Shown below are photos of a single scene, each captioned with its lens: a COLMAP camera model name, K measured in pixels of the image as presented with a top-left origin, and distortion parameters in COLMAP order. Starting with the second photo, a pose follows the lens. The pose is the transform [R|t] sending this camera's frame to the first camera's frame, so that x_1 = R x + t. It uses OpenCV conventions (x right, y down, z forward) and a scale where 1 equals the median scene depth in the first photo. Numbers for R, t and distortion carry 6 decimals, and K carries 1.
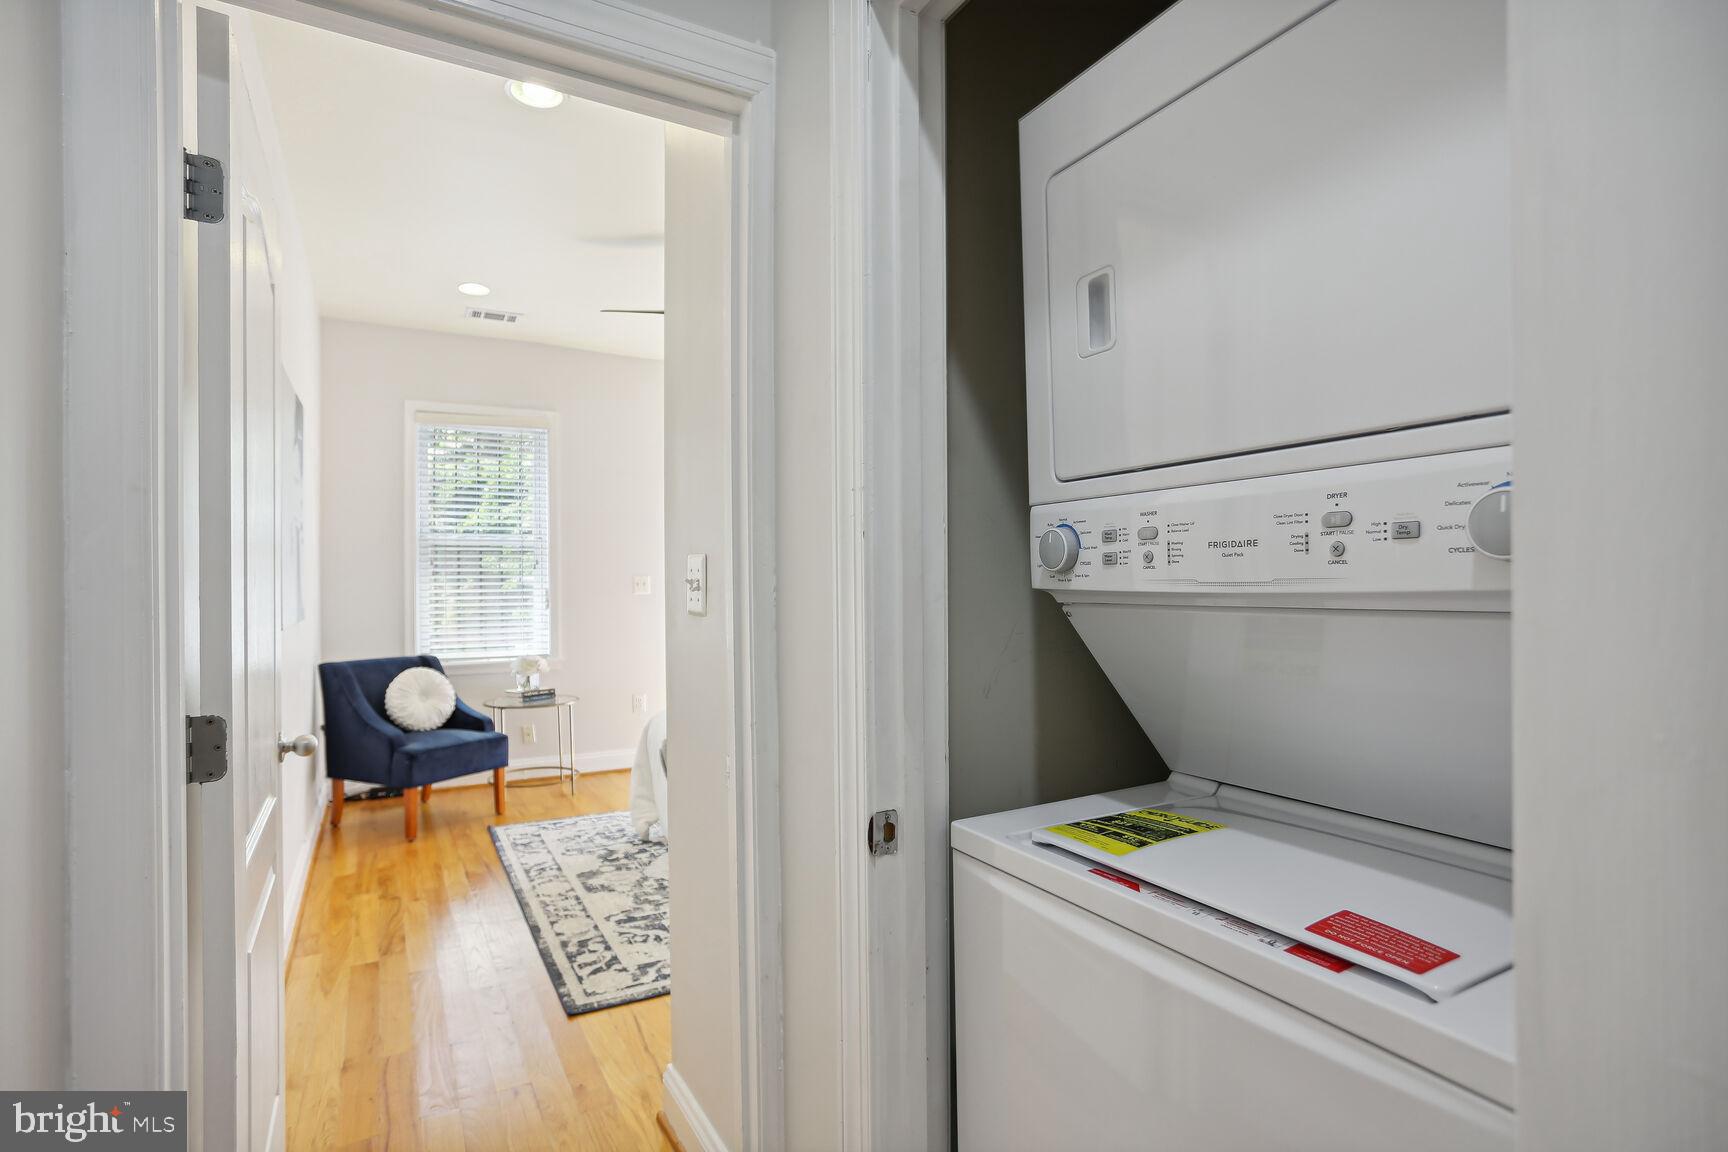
lens RADIAL K [[857.3, 0, 858.0], [0, 857.3, 568.3], [0, 0, 1]] dist [-0.017583, 0.000876]
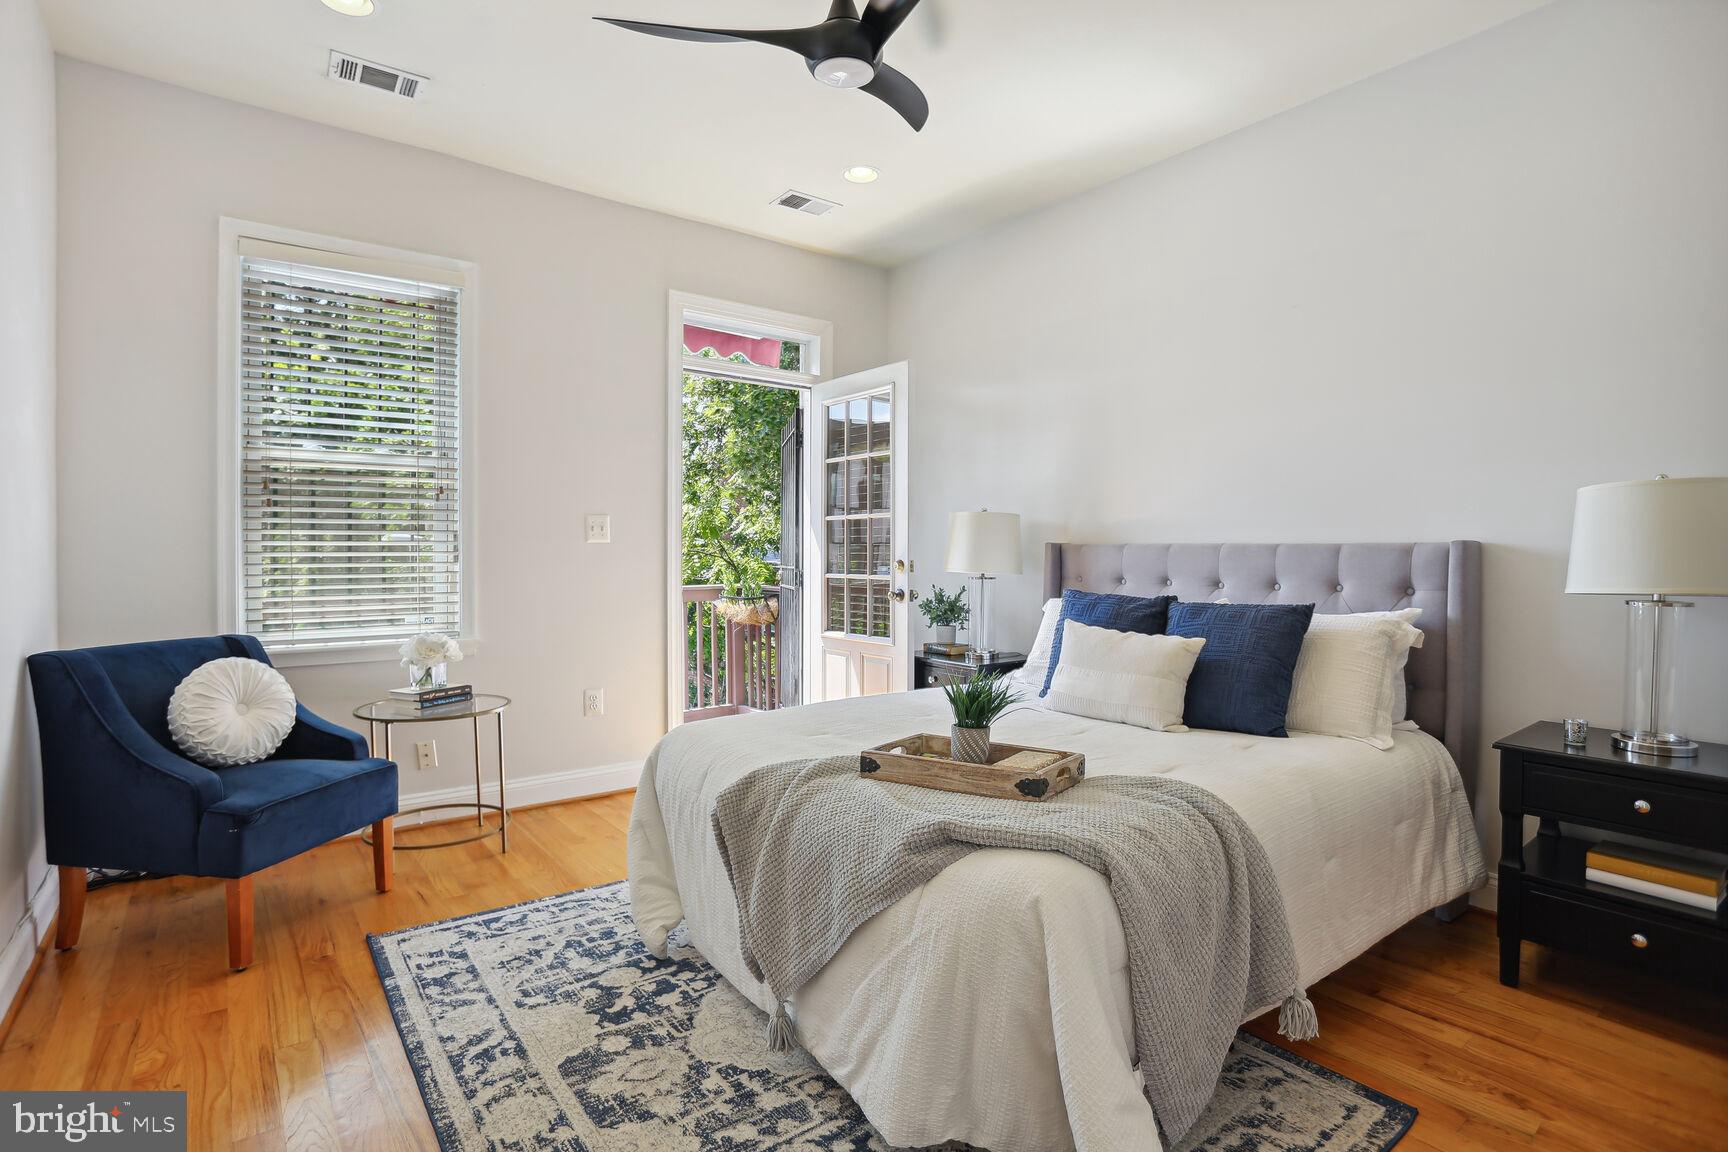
lens RADIAL K [[856.0, 0, 869.6], [0, 856.0, 557.0], [0, 0, 1]] dist [-0.047955, 0.017635]
pose [[0.989176, 0.011069, 0.146314, -0.192542], [-0.013718, 0.999760, 0.017108, 0.037090], [-0.146090, -0.018930, 0.989090, 0.416771]]
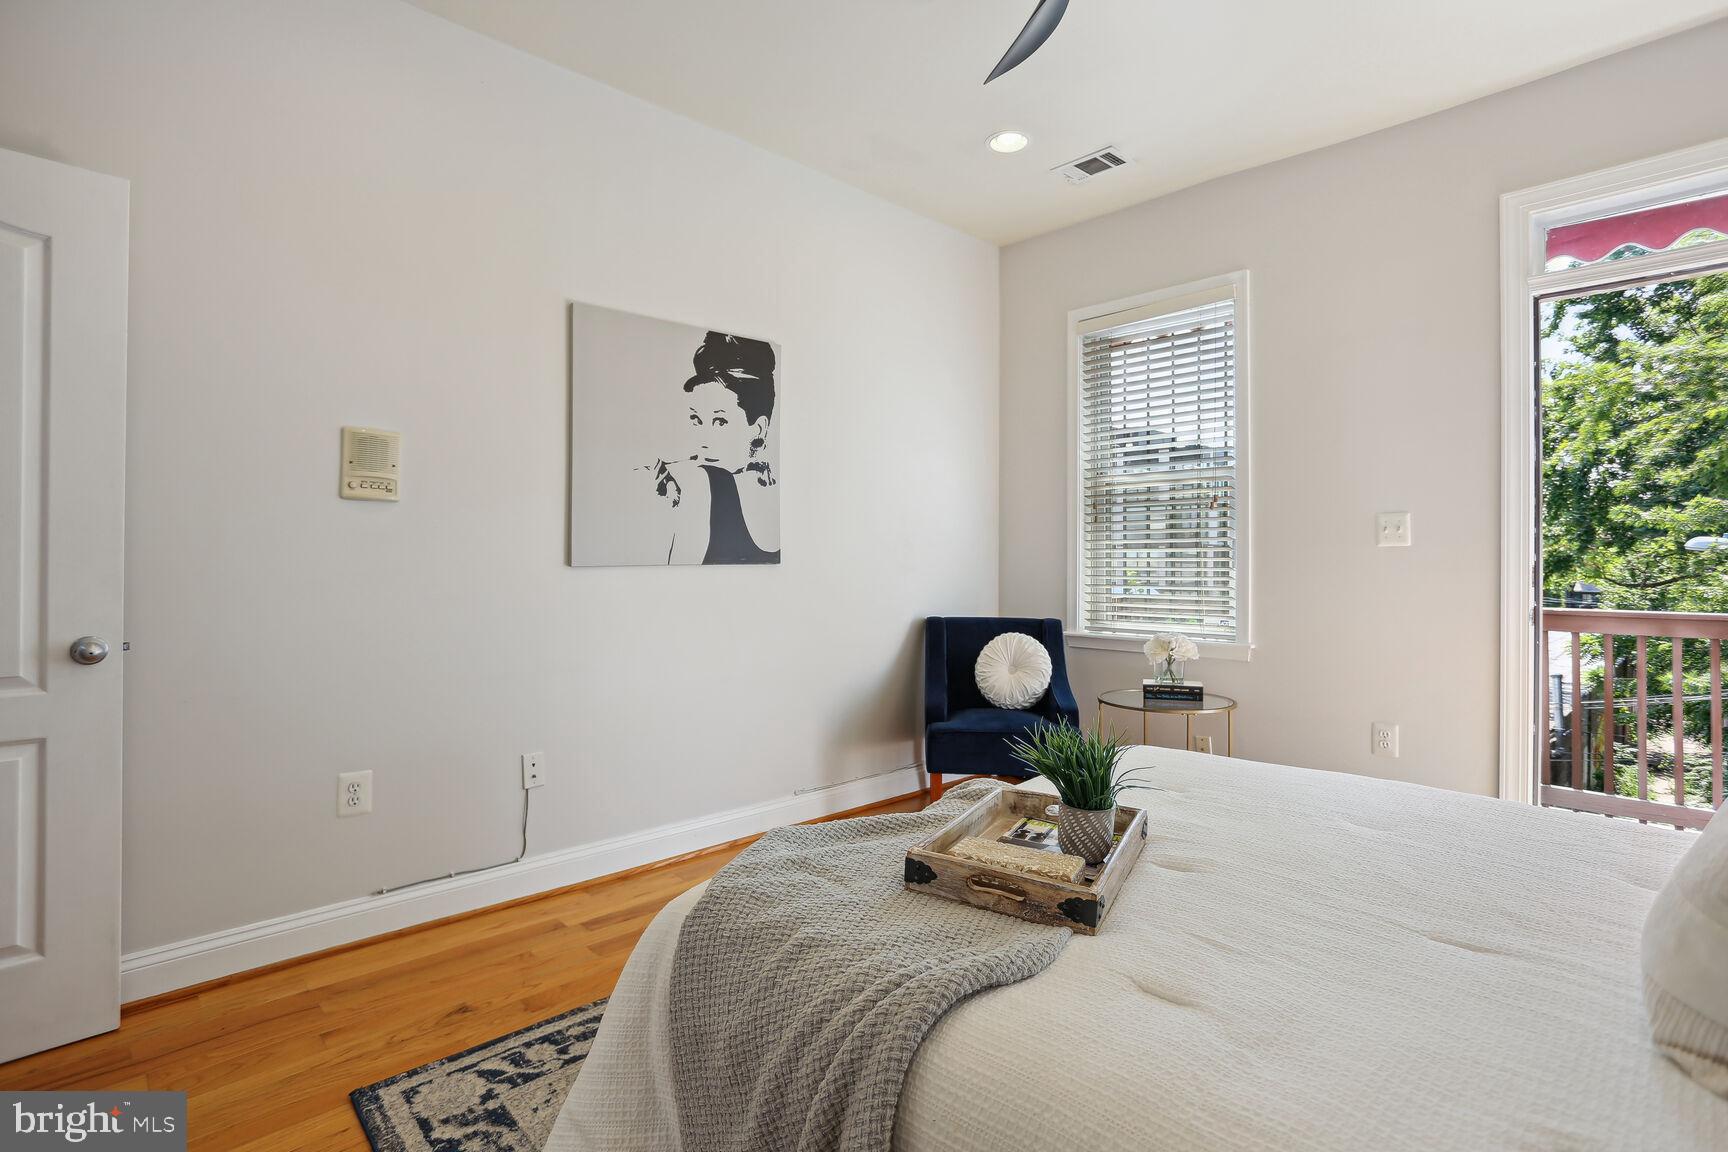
lens RADIAL K [[843.6, 0, 842.9], [0, 843.6, 546.1], [0, 0, 1]] dist [-0.019342, 0.000465]
pose [[0.240368, 0.000325, -0.970682, 0.263649], [0.009523, 0.999951, 0.002693, 0.033971], [0.970635, -0.009891, 0.240353, 0.724886]]
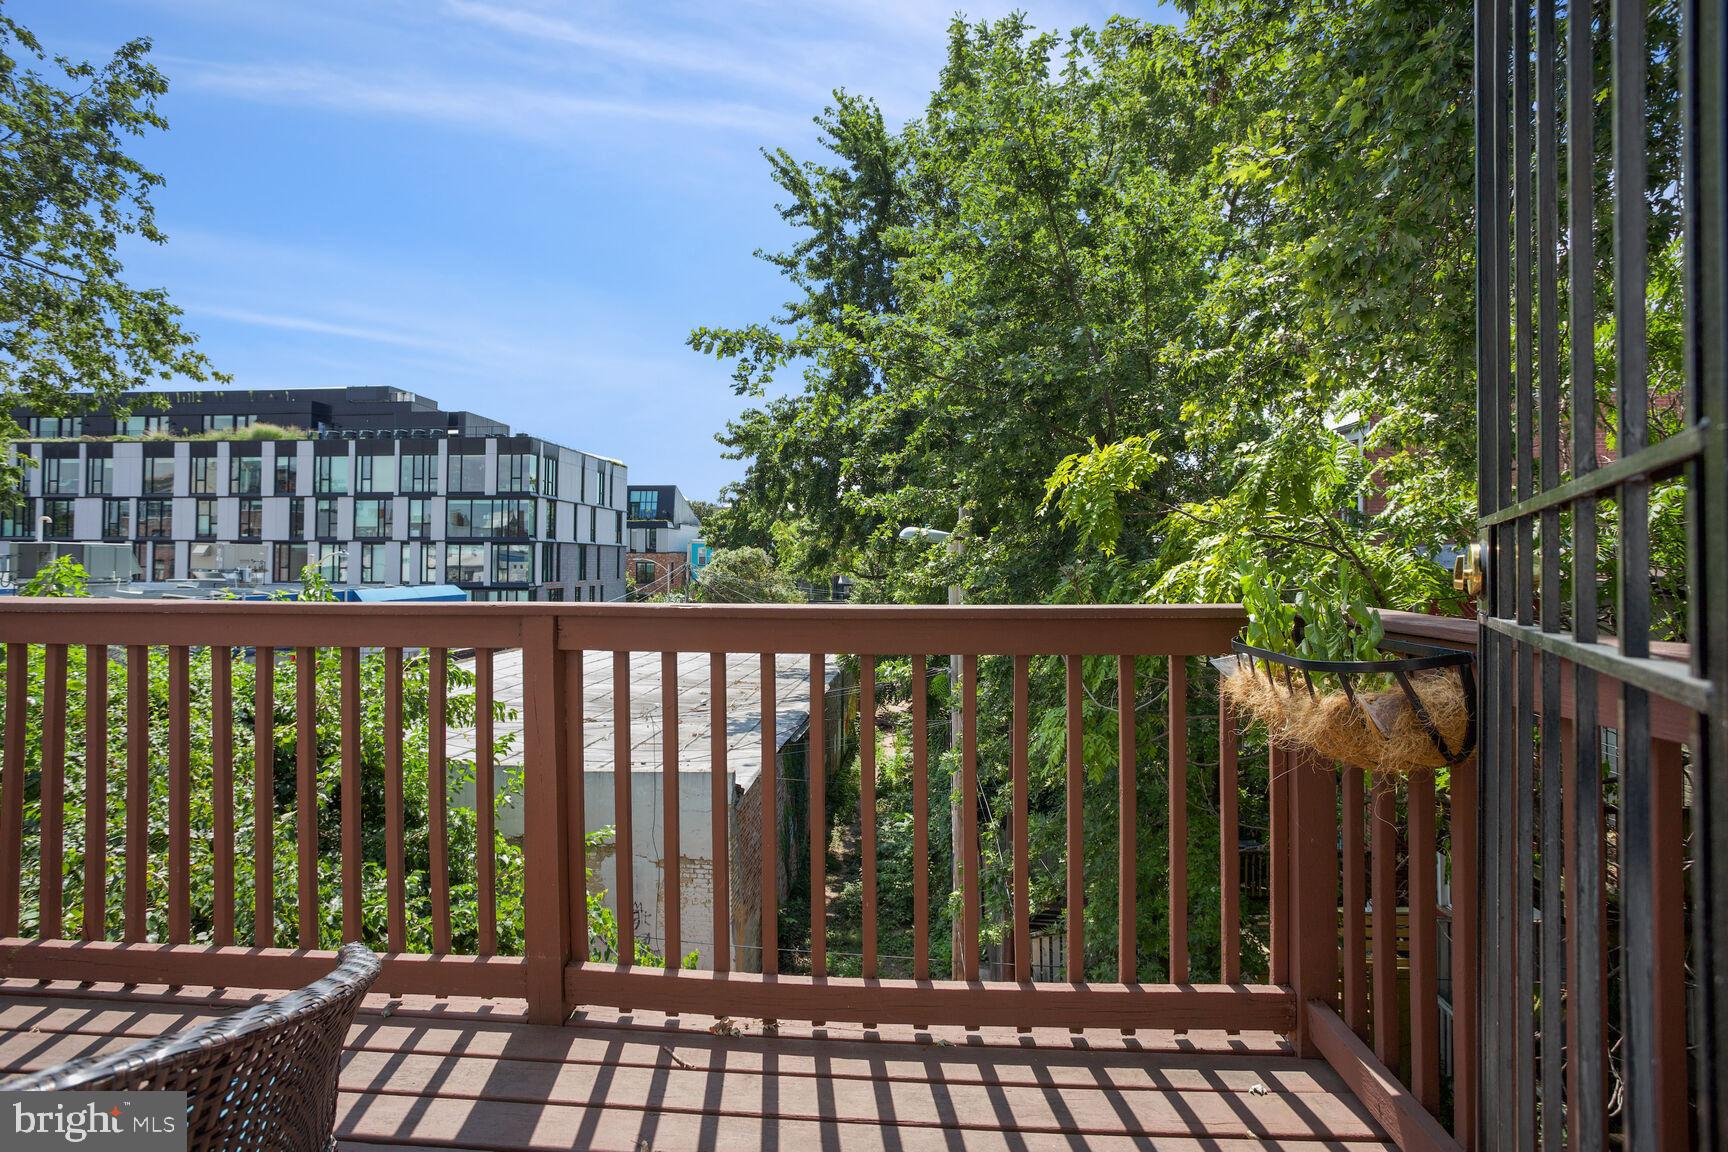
lens RADIAL K [[843.5, 0, 865.1], [0, 843.5, 542.7], [0, 0, 1]] dist [-0.057126, 0.031883]
pose [[0.835086, 0.001304, -0.550117, -0.152110], [-0.001793, 0.999998, -0.000352, 0.083420], [0.550116, 0.001280, 0.835087, 1.466150]]
